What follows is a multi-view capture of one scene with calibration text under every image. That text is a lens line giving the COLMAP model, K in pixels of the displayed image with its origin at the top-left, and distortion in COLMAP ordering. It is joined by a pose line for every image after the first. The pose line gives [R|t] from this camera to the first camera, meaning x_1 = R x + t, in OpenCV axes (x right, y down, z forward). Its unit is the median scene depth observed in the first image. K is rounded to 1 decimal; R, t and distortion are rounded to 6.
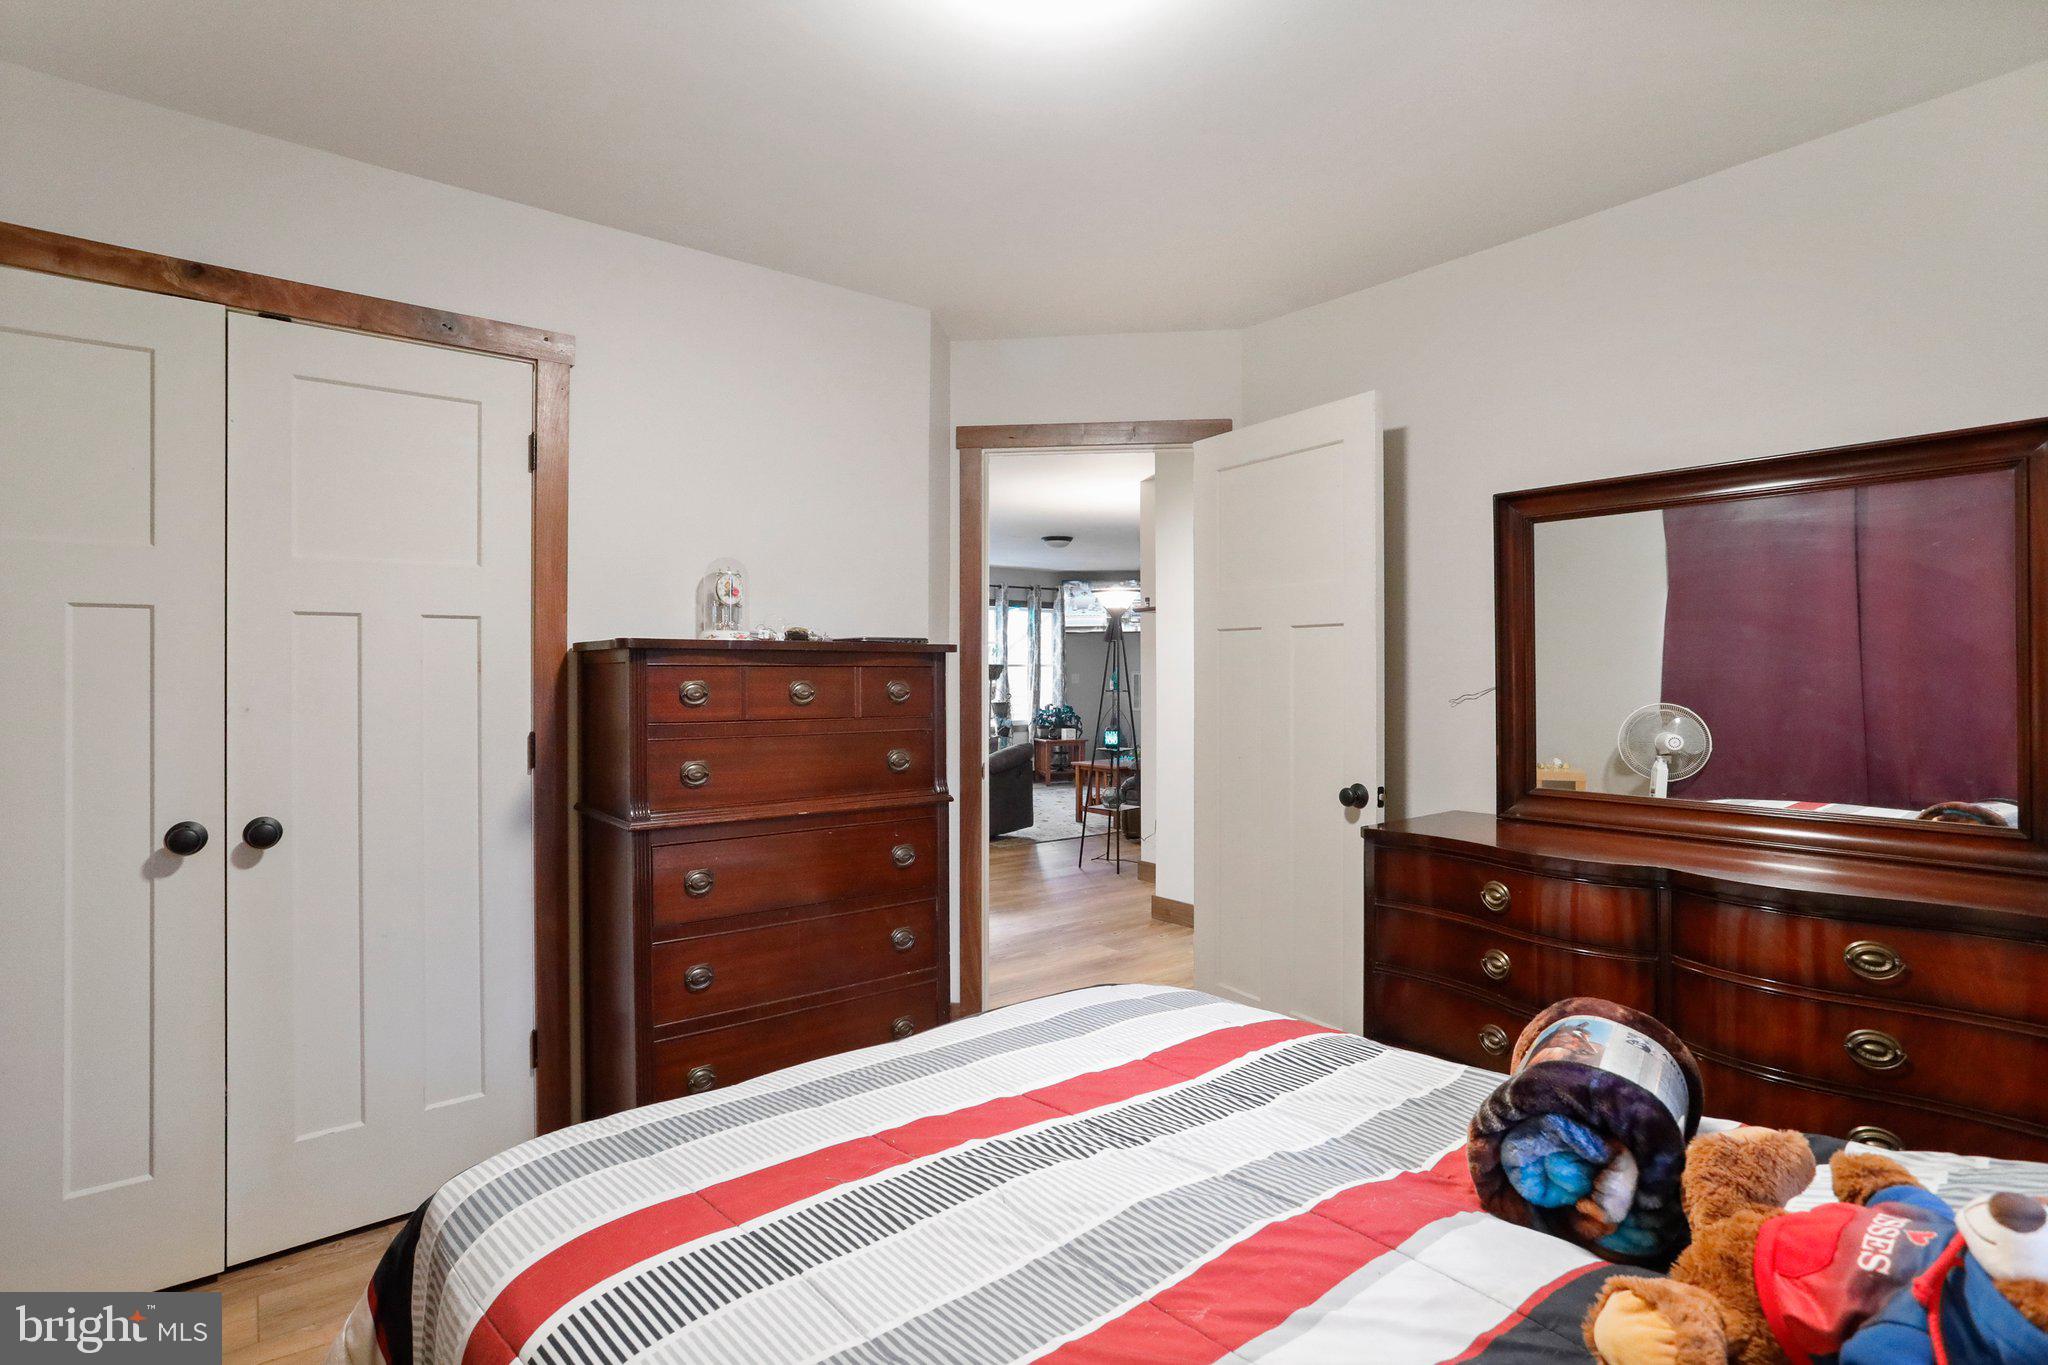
lens RADIAL K [[1009.9, 0, 1018.1], [0, 1009.9, 670.1], [0, 0, 1]] dist [-0.058298, 0.037648]
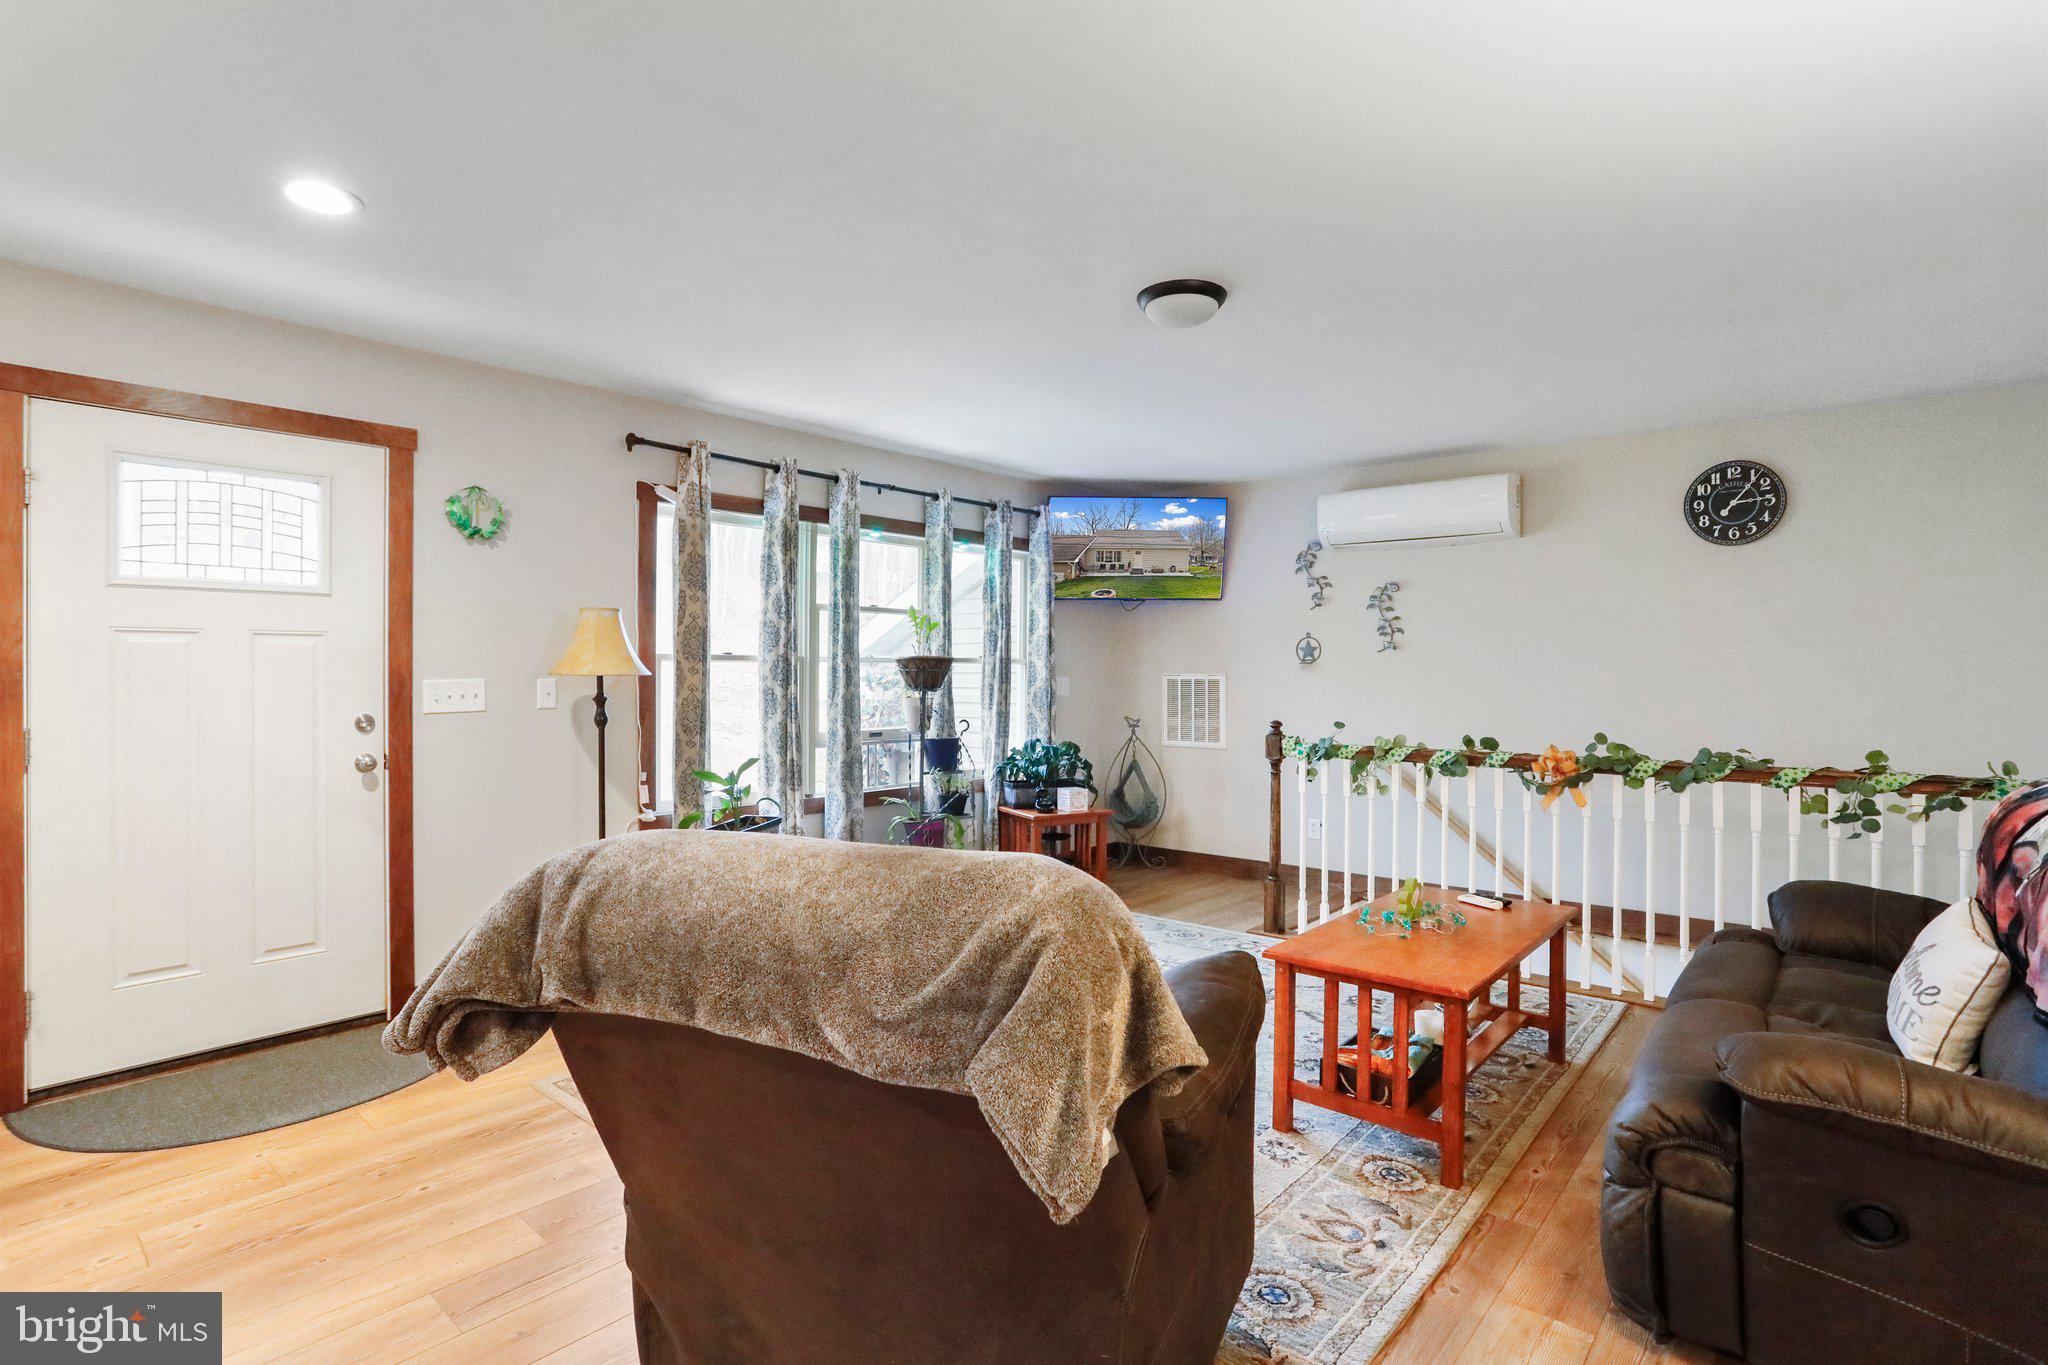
lens RADIAL K [[996.8, 0, 1016.5], [0, 996.8, 671.8], [0, 0, 1]] dist [-0.061376, 0.036837]
pose [[0.985917, 0.000426, 0.167235, -0.058323], [-0.000311, 1.000000, -0.000716, 0.001211], [-0.167235, 0.000654, 0.985917, 0.520781]]
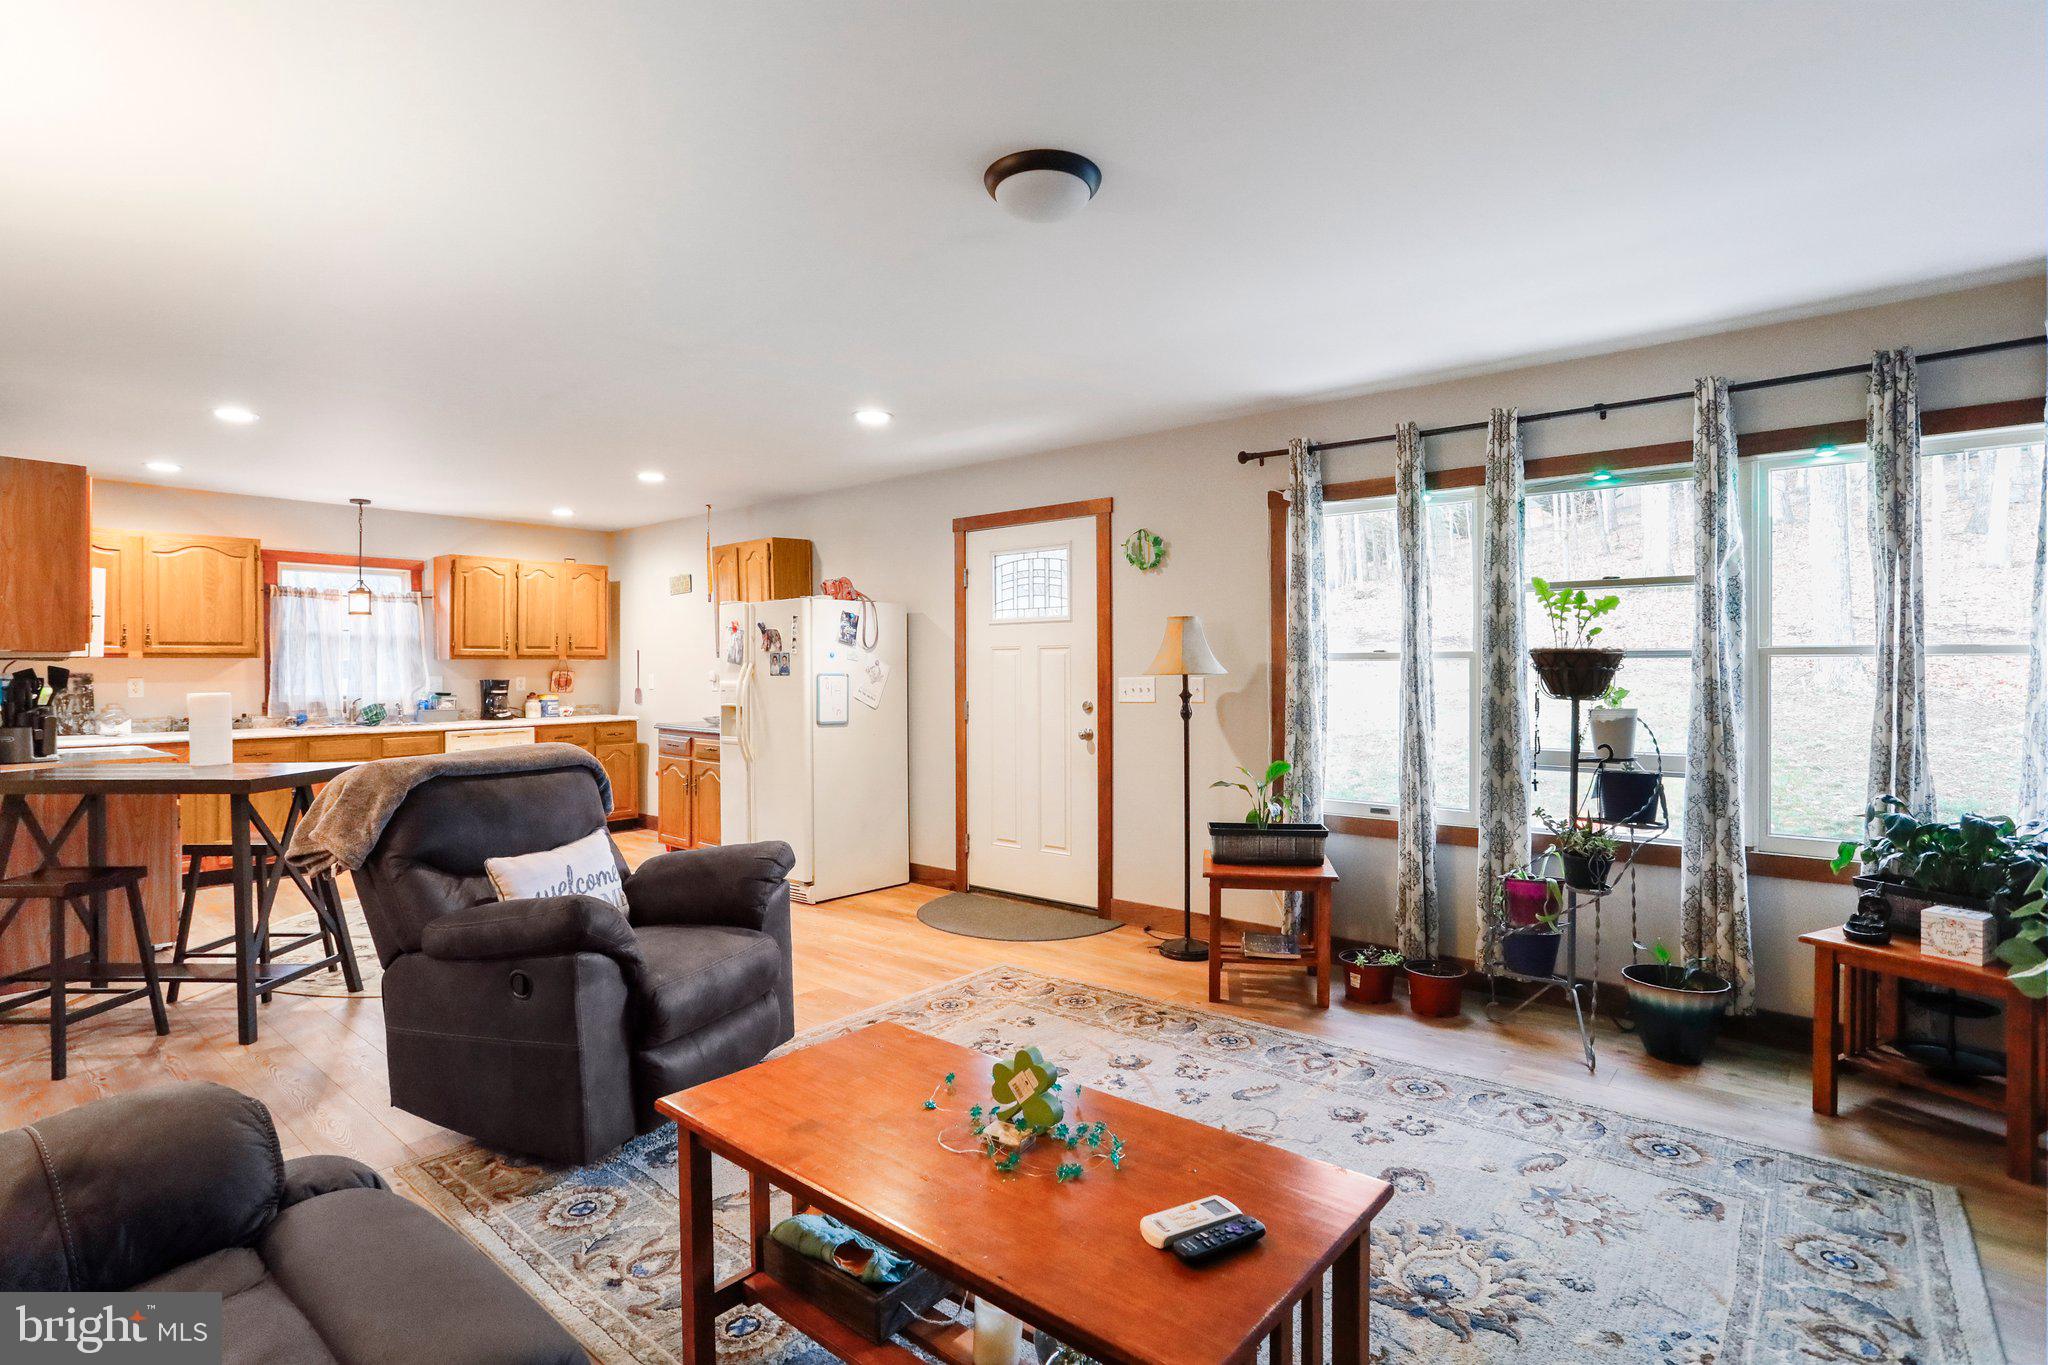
lens RADIAL K [[1009.9, 0, 1018.1], [0, 1009.9, 670.1], [0, 0, 1]] dist [-0.058298, 0.037648]
pose [[0.185369, -0.000127, -0.982669, 0.236578], [0.001502, 0.999999, 0.000155, 0.000208], [0.982668, -0.001505, 0.185369, 0.736594]]
